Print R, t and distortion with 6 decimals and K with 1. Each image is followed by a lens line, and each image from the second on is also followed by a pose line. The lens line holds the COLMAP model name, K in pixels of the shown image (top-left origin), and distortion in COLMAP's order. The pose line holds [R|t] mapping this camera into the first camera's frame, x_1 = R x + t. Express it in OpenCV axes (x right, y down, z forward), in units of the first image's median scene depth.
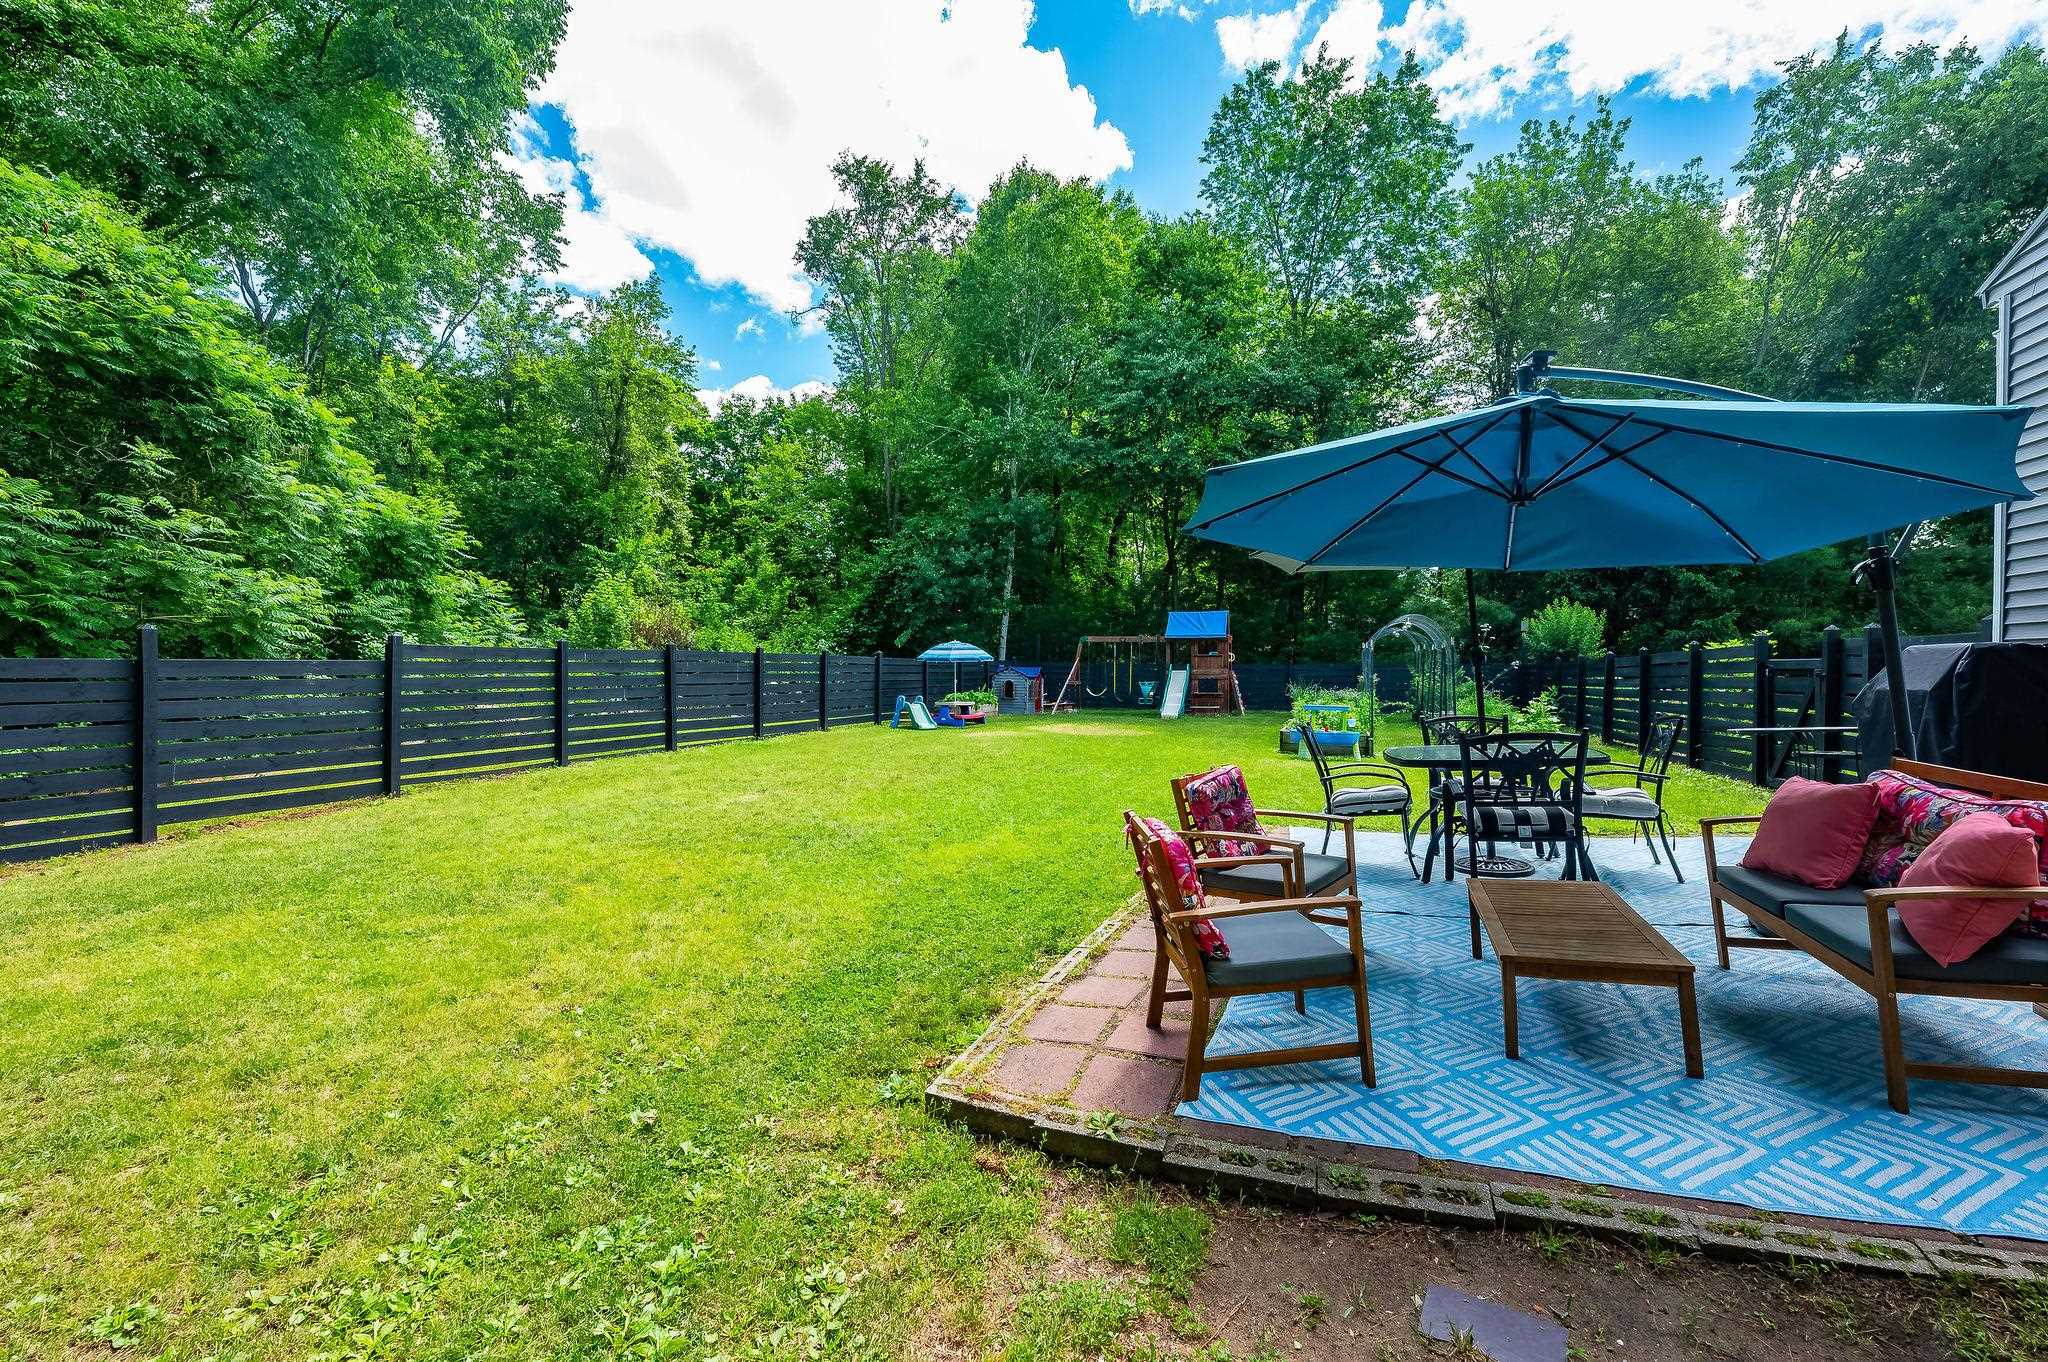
lens RADIAL K [[814.1, 0, 1018.2], [0, 814.1, 682.9], [0, 0, 1]] dist [-0.002118, -0.000148]
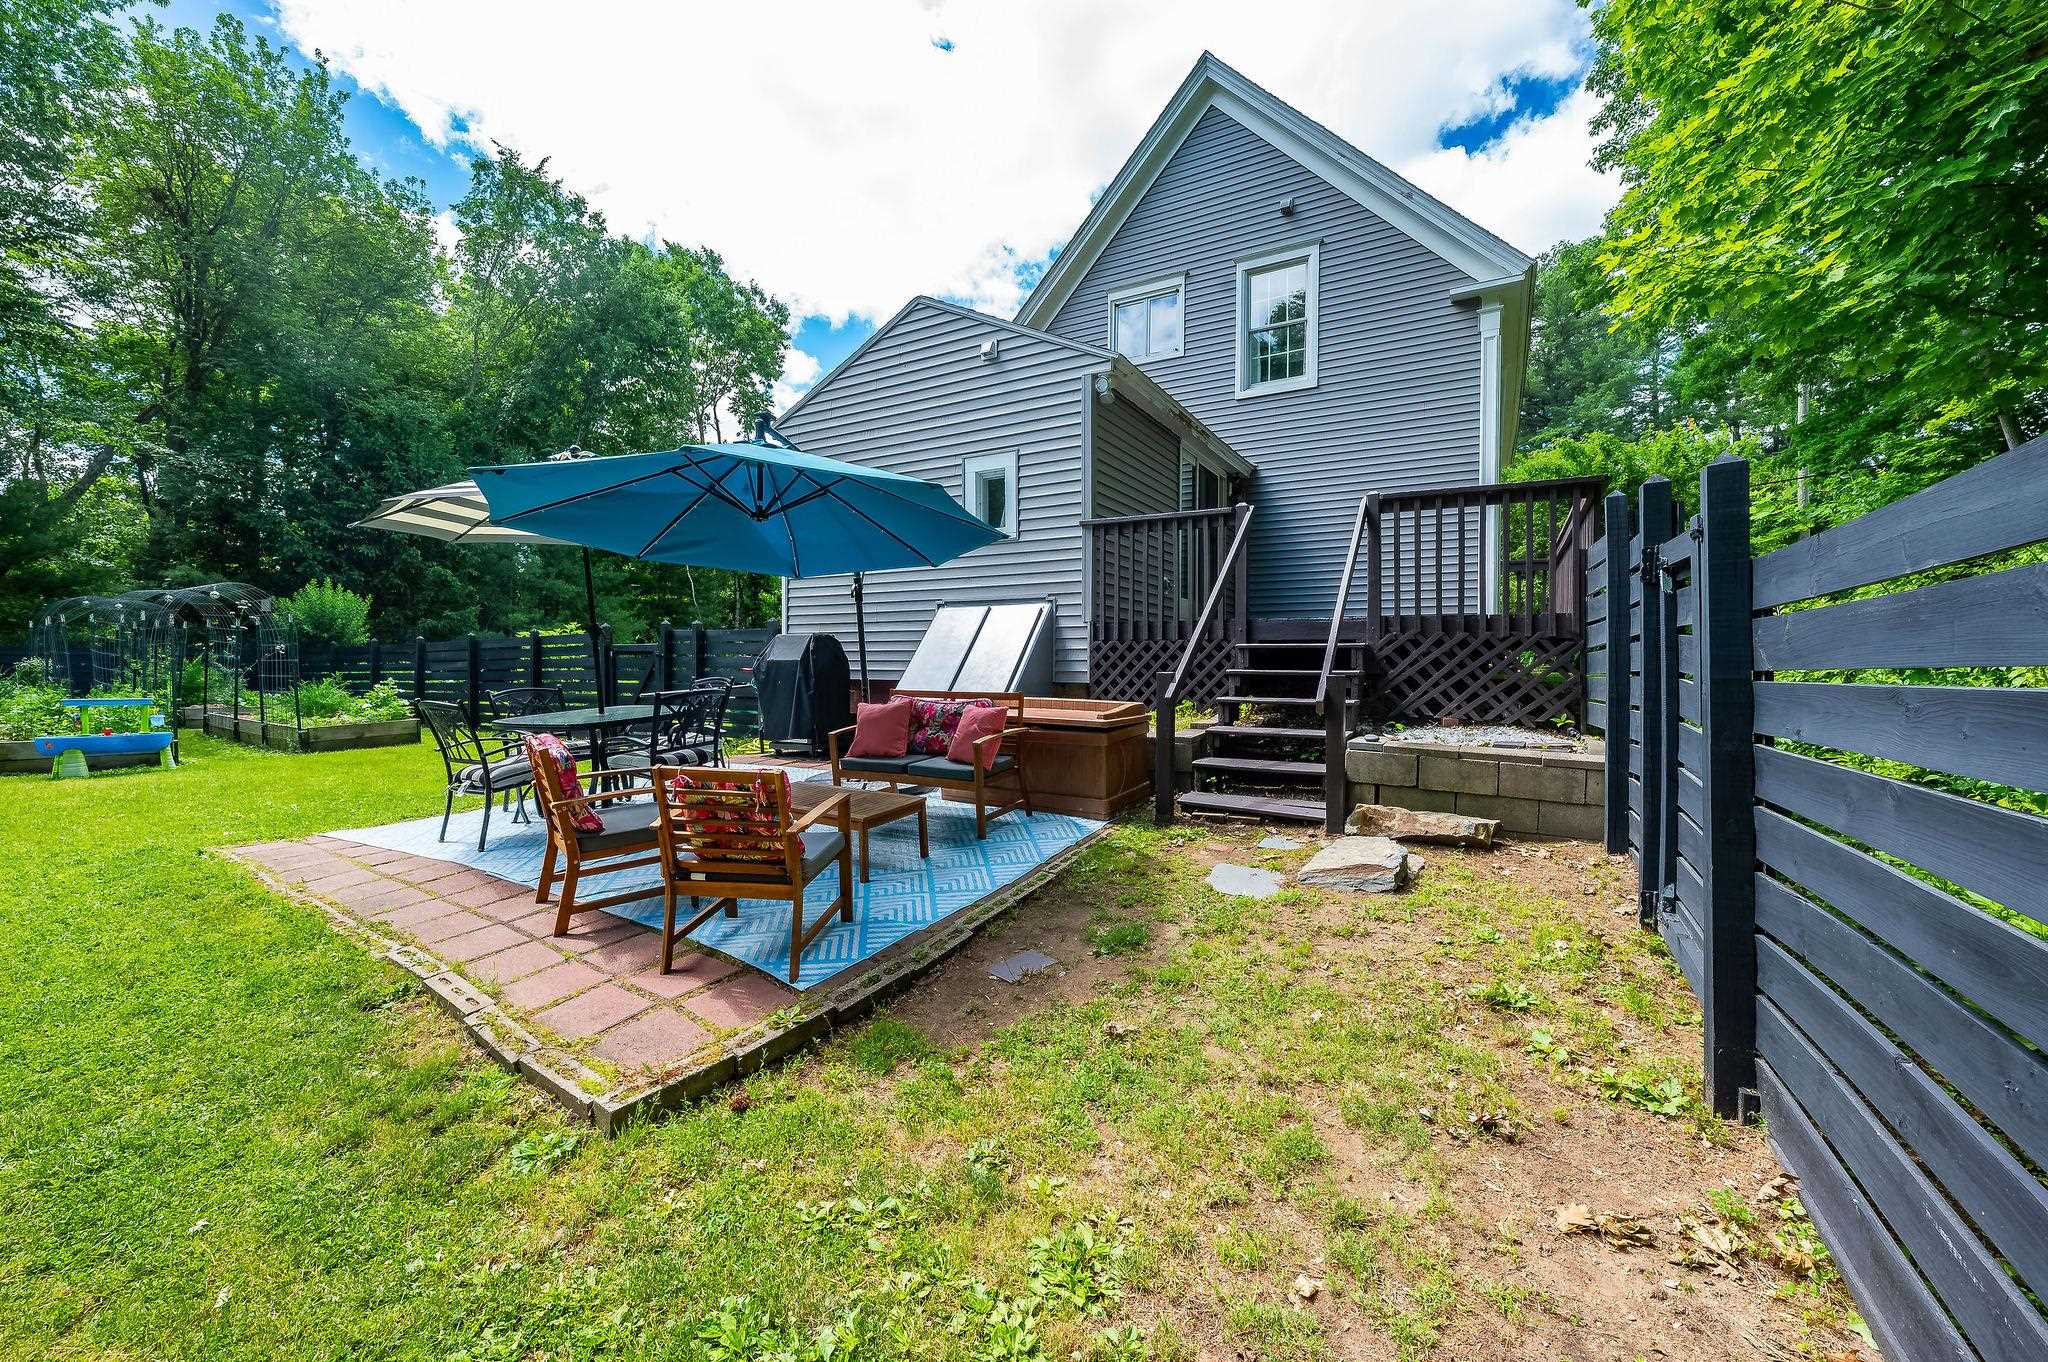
lens RADIAL K [[814.1, 0, 1018.2], [0, 814.1, 682.9], [0, 0, 1]] dist [-0.002118, -0.000148]
pose [[0.163202, -0.025481, 0.986264, -0.898191], [0.015757, 0.999606, 0.023218, 0.044468], [-0.986467, 0.011752, 0.163540, 0.452789]]
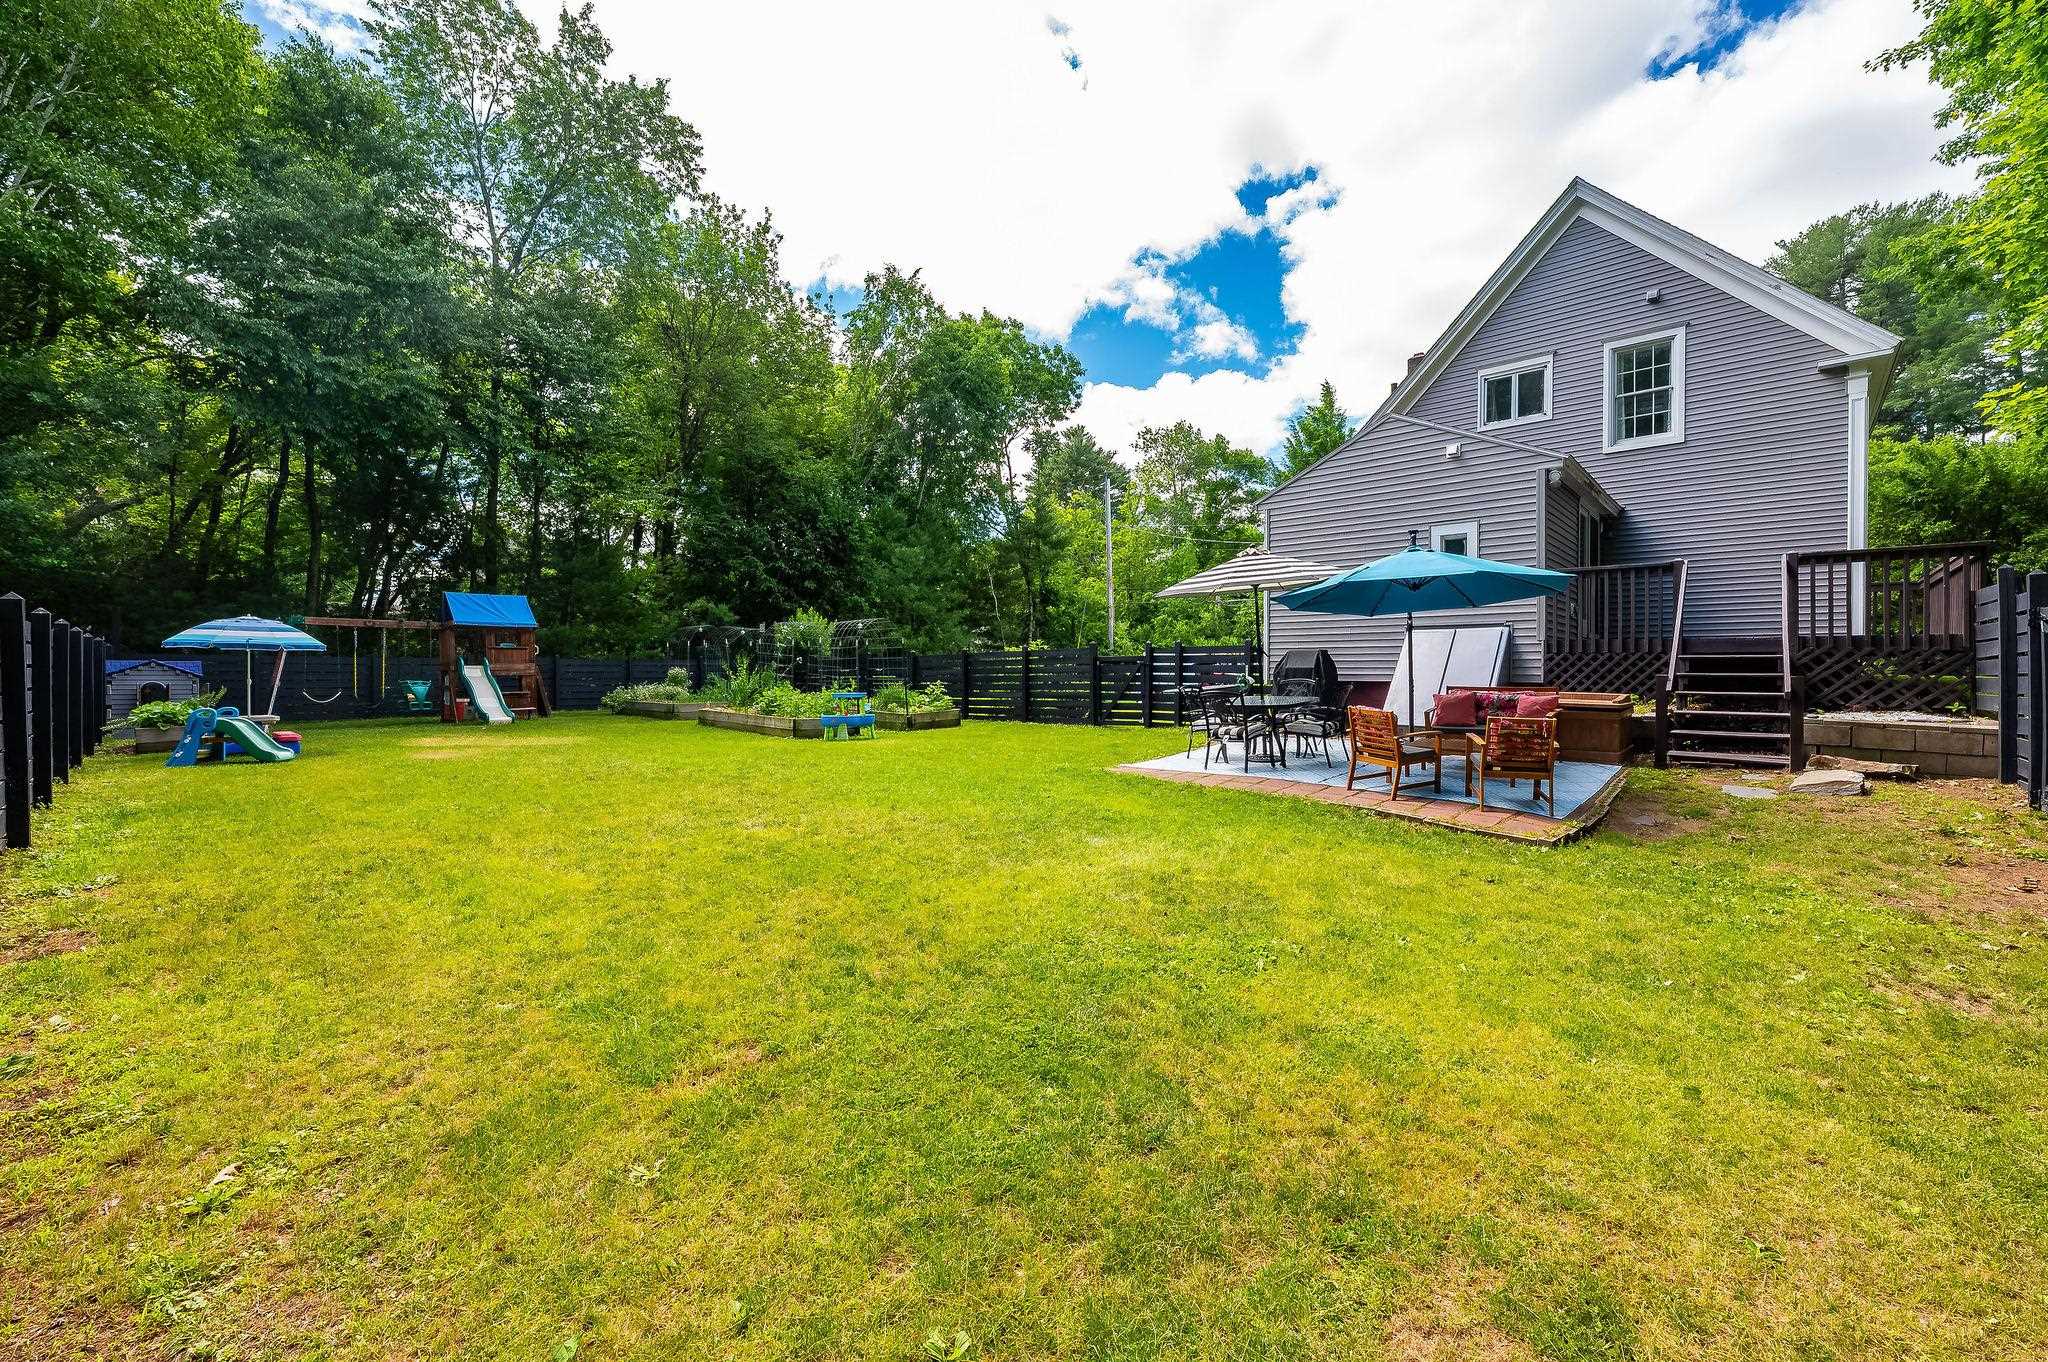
lens RADIAL K [[818.6, 0, 1024.0], [0, 818.6, 681.0], [0, 0, 1]] dist [-0.000938, -0.000043]
pose [[0.371822, -0.019283, 0.928104, -2.397311], [0.020775, 0.999707, 0.012448, 0.010470], [-0.928072, 0.014653, 0.372114, 1.310645]]
